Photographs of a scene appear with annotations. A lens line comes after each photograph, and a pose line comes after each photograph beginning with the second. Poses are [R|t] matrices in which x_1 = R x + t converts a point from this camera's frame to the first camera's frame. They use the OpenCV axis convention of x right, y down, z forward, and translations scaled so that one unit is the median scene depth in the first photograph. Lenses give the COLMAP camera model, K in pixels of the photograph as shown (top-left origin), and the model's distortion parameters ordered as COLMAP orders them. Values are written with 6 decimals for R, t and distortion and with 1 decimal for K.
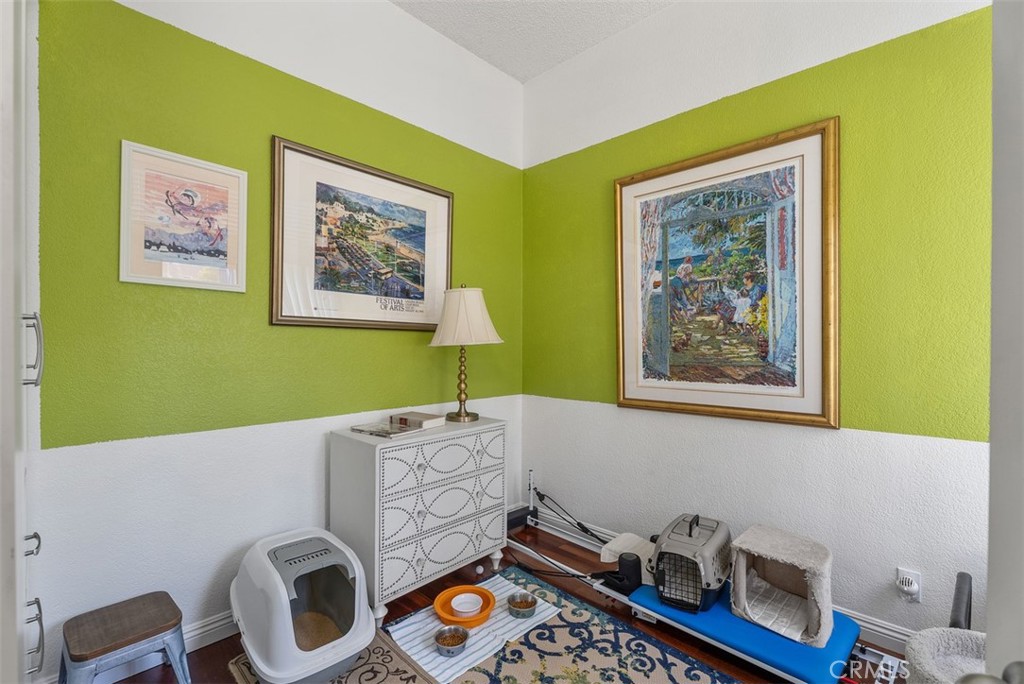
lens RADIAL K [[456.6, 0, 512.4], [0, 456.6, 343.7], [0, 0, 1]] dist [-0.000085, -0.001963]
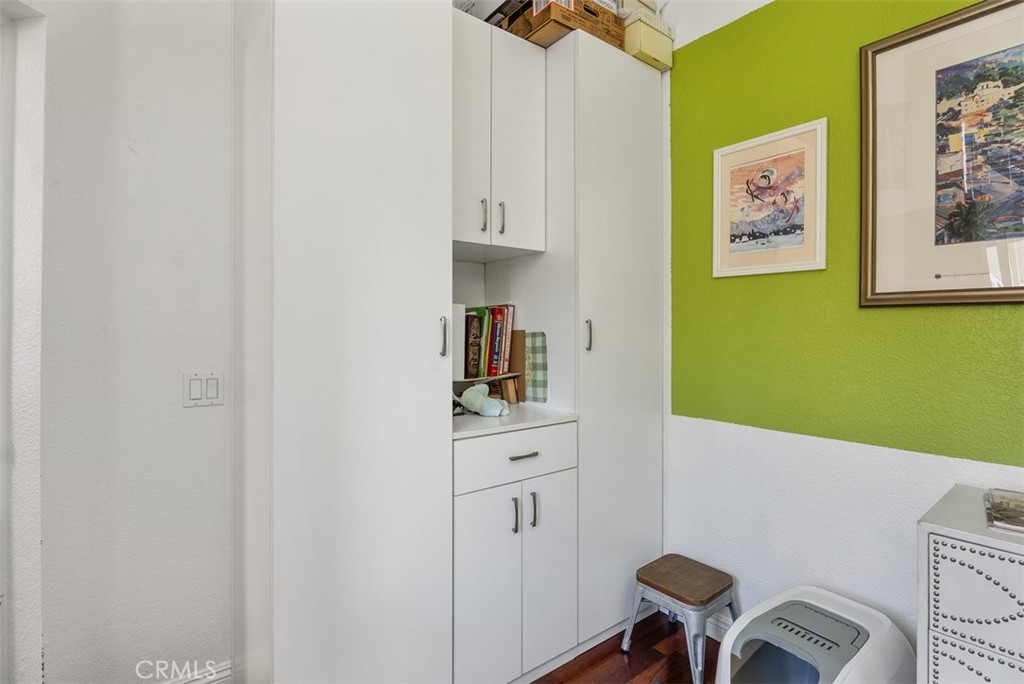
lens RADIAL K [[490.3, 0, 523.2], [0, 490.3, 328.8], [0, 0, 1]] dist [-0.012870, 0.000103]
pose [[-0.144503, -0.011579, -0.989437, 0.342585], [-0.000565, 0.999932, -0.011619, 0.002159], [0.989504, -0.001120, -0.144499, 0.628209]]
